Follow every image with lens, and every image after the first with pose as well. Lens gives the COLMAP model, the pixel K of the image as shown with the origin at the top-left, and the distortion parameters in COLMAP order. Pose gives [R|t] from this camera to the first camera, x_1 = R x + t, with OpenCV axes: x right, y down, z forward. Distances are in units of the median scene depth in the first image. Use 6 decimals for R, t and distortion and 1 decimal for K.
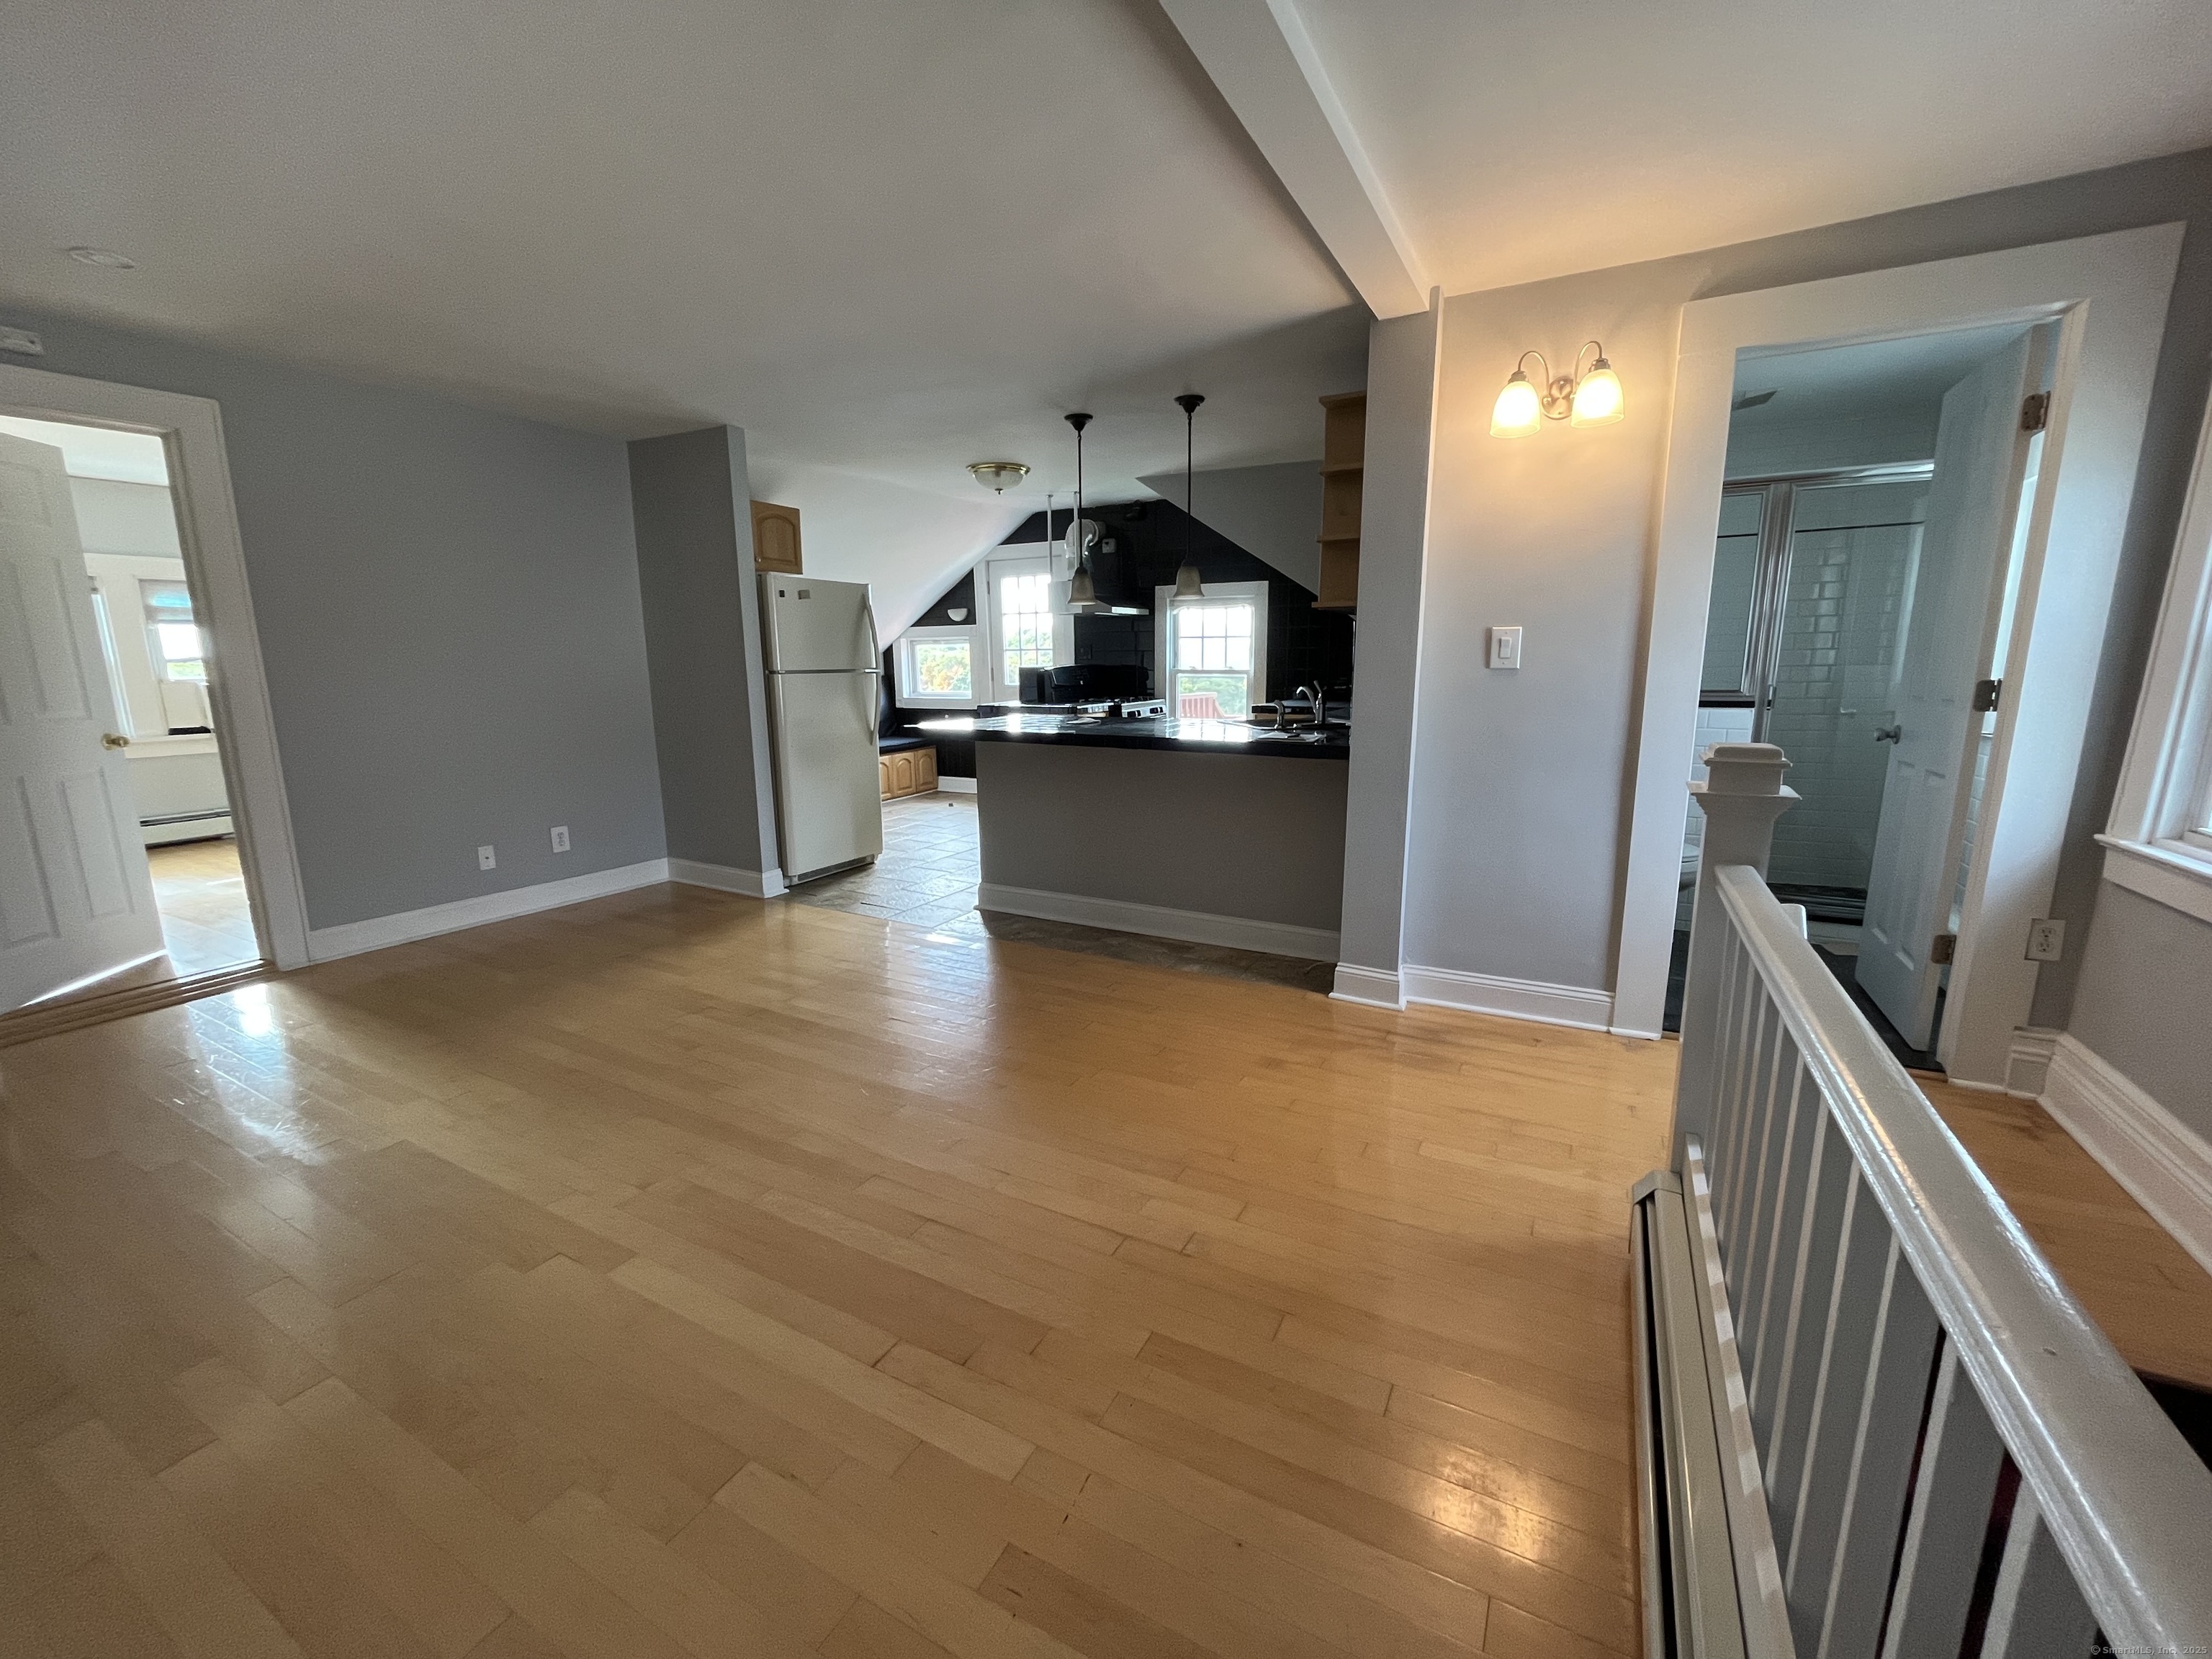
lens RADIAL K [[885.1, 0, 1108.7], [0, 885.1, 824.2], [0, 0, 1]] dist [-0.002459, -0.000369]
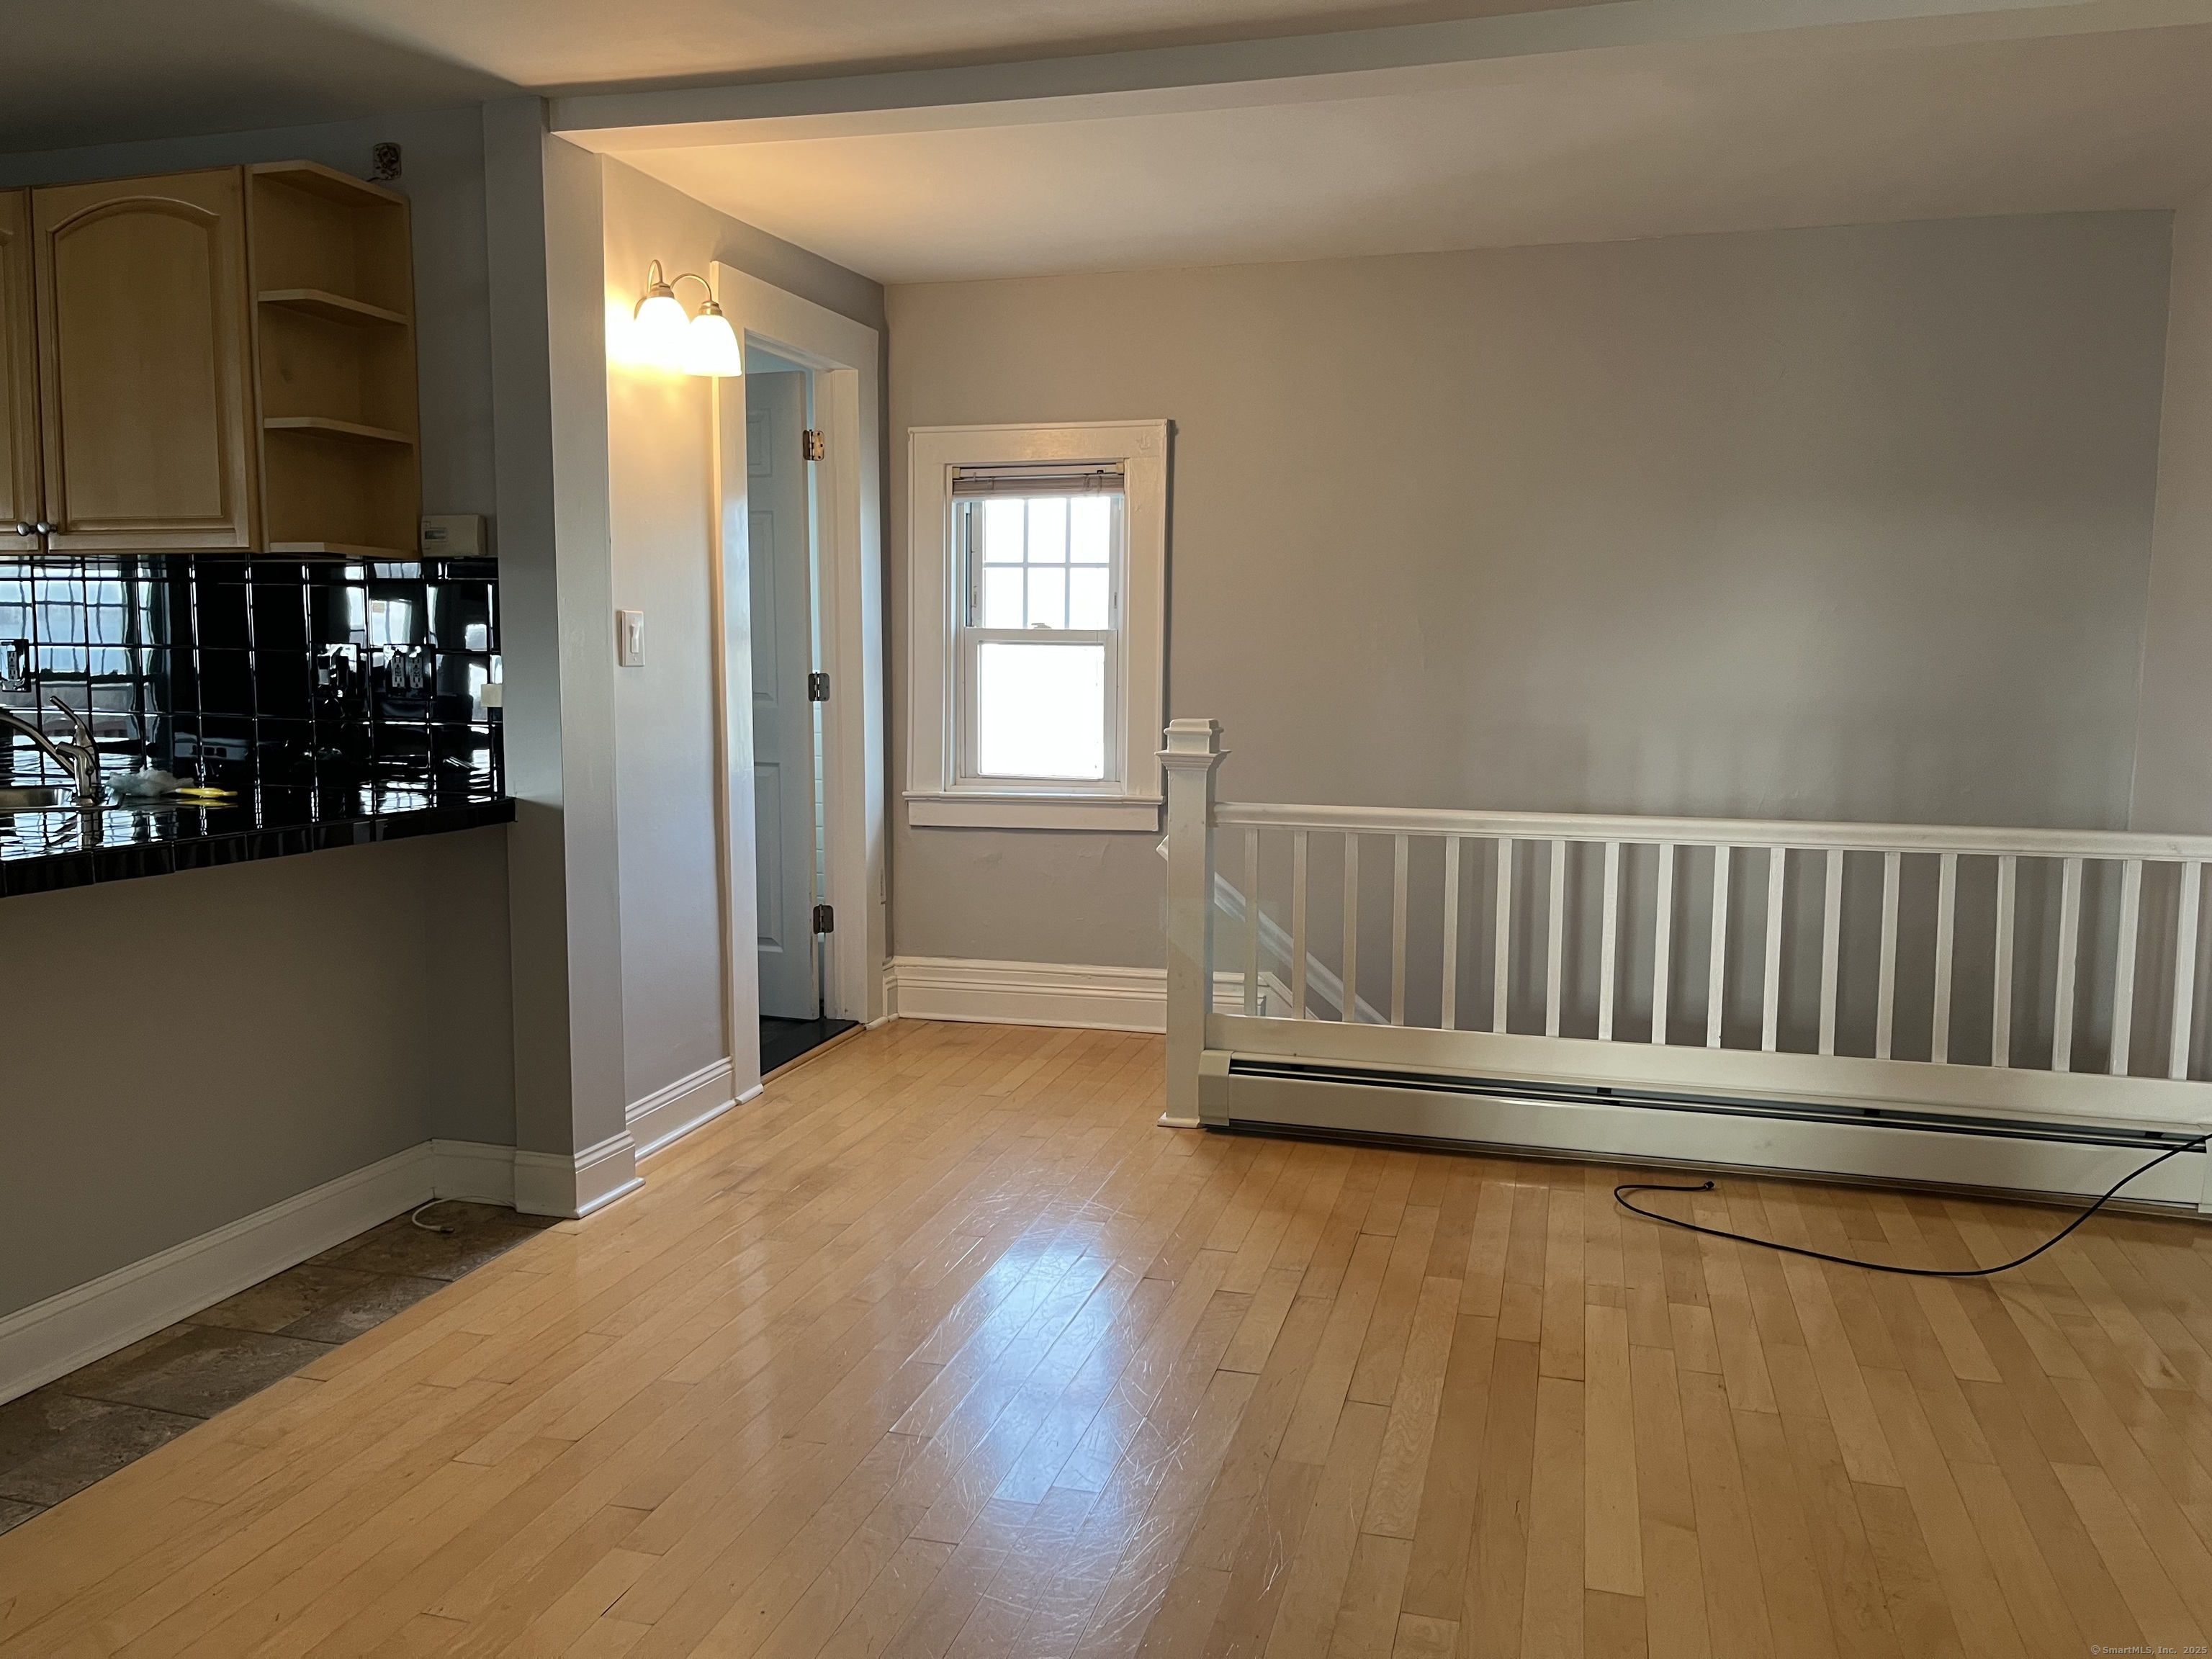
lens RADIAL K [[1664.8, 0, 1115.0], [0, 1664.8, 839.9], [0, 0, 1]] dist [0.072360, -0.104344]
pose [[-0.223016, -0.100583, 0.969612, -0.731478], [0.179362, 0.973447, 0.142235, -0.118930], [-0.958172, 0.205632, -0.199054, 0.678714]]
